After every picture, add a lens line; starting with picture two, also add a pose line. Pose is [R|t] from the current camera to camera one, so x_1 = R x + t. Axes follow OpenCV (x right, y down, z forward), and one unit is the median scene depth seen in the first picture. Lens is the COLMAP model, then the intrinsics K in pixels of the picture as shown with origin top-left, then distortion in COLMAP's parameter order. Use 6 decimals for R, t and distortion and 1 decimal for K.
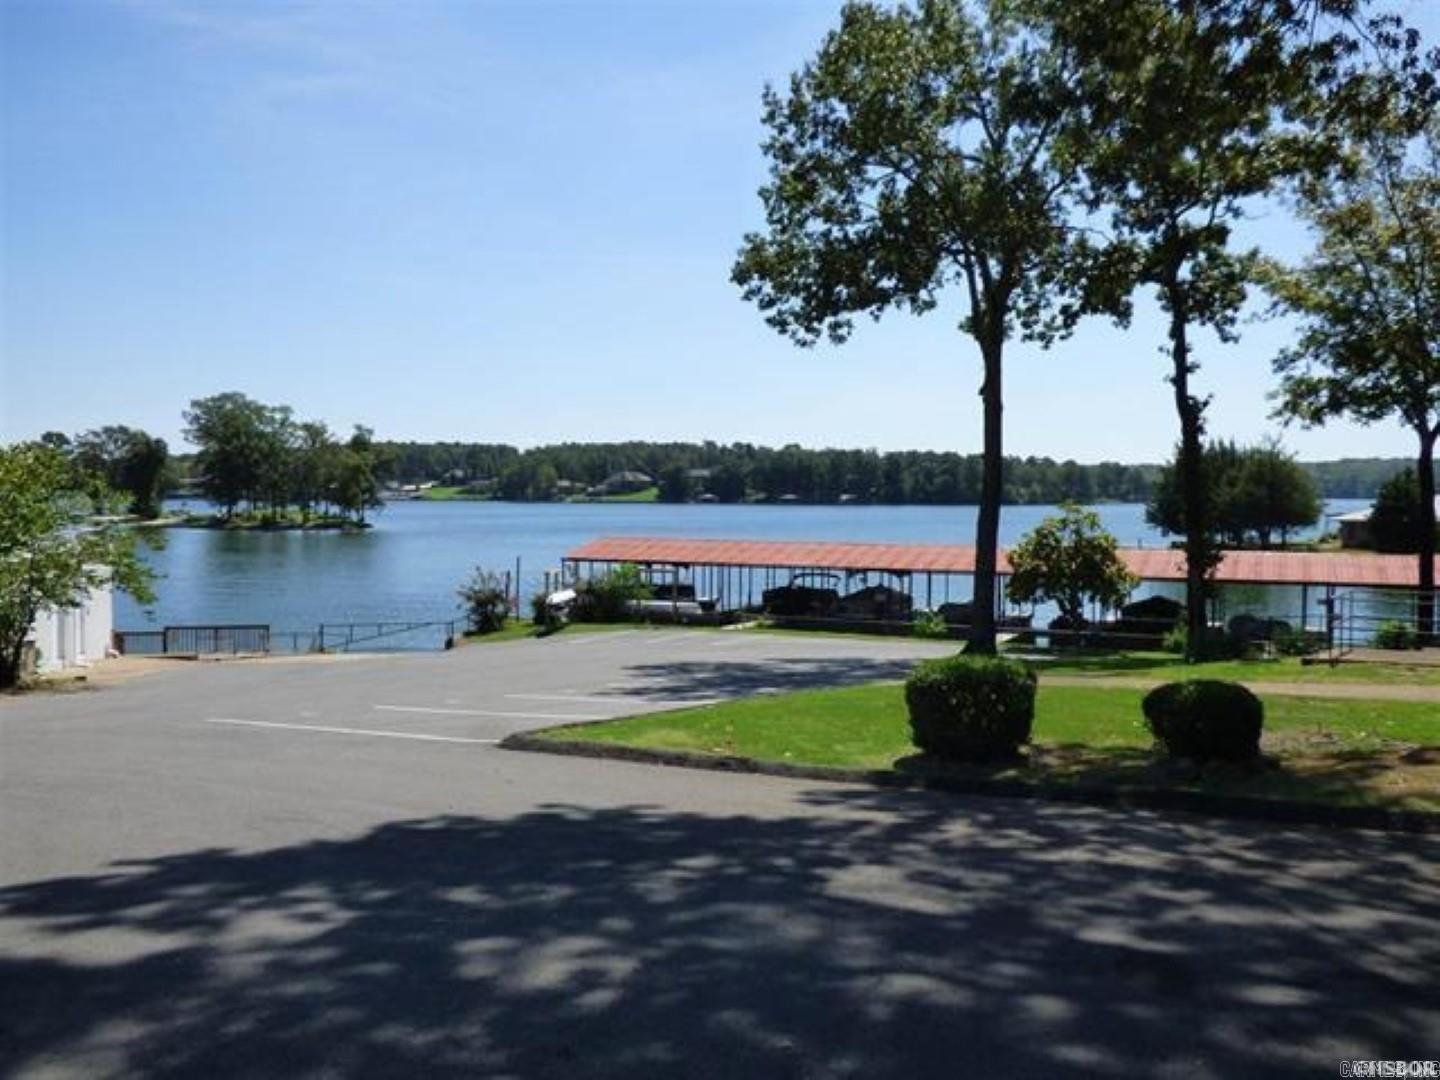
lens RADIAL K [[1222.4, 0, 720.0], [0, 1222.4, 540.0], [0, 0, 1]] dist [0.038258, 0.003220]
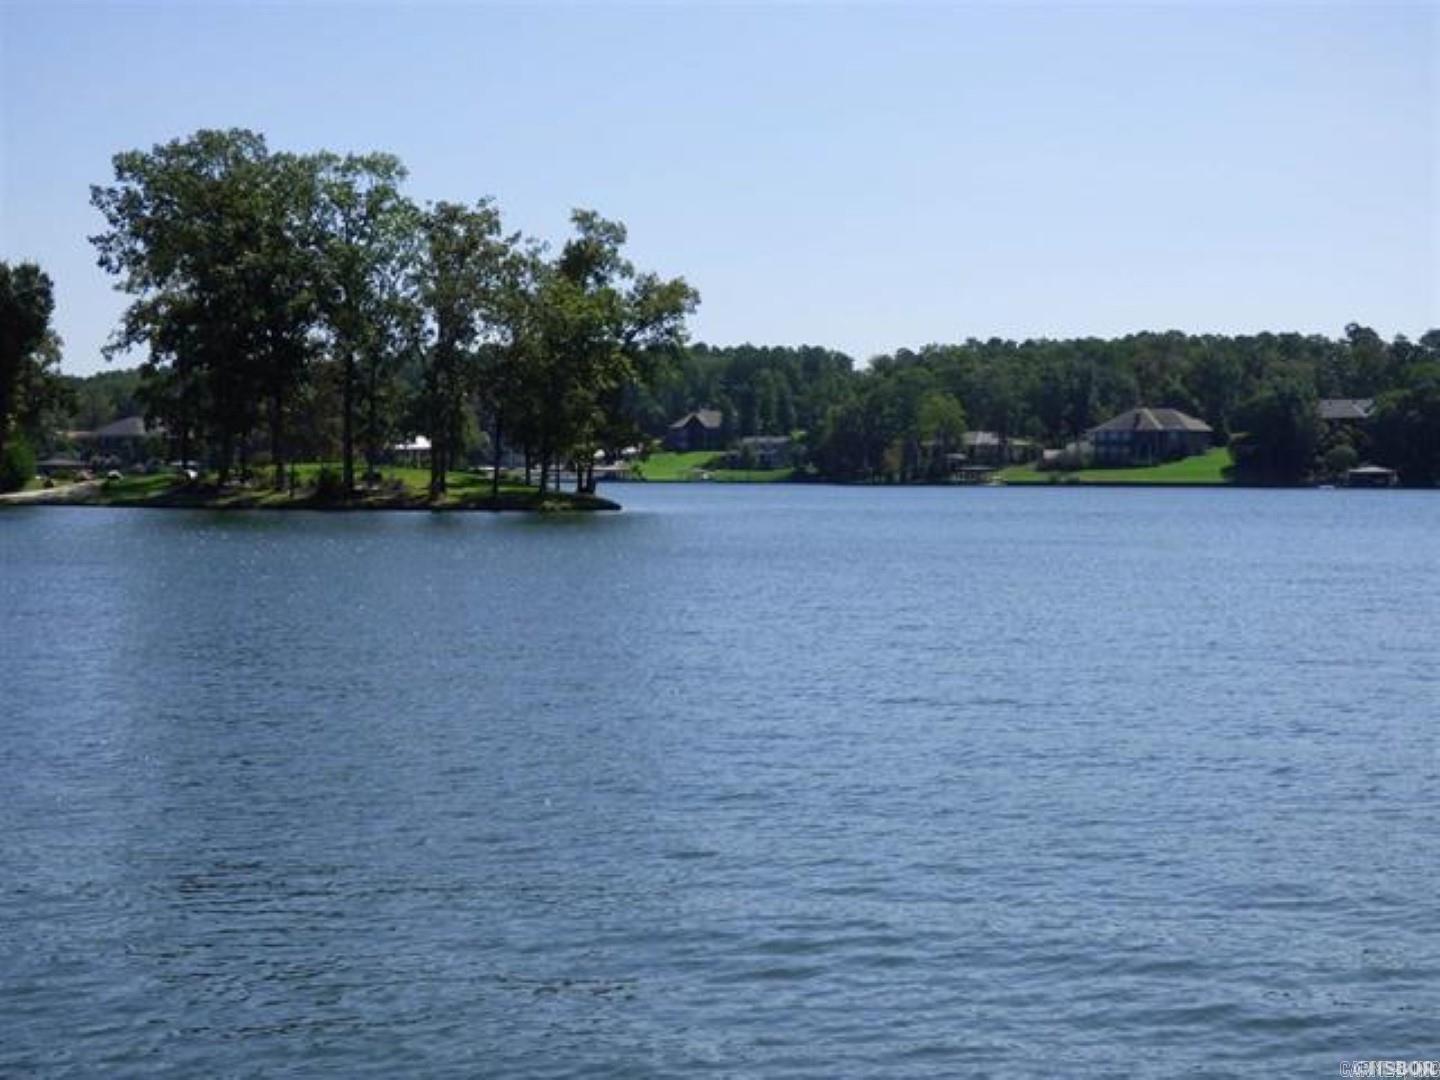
lens RADIAL K [[2766.4, 0, 720.0], [0, 2766.4, 540.0], [0, 0, 1]] dist [0.388626, -0.056112]
pose [[0.984619, 0.005504, -0.174629, -0.054120], [-0.009516, 0.999709, -0.022145, 0.006868], [0.174456, 0.023466, 0.984385, 0.107779]]
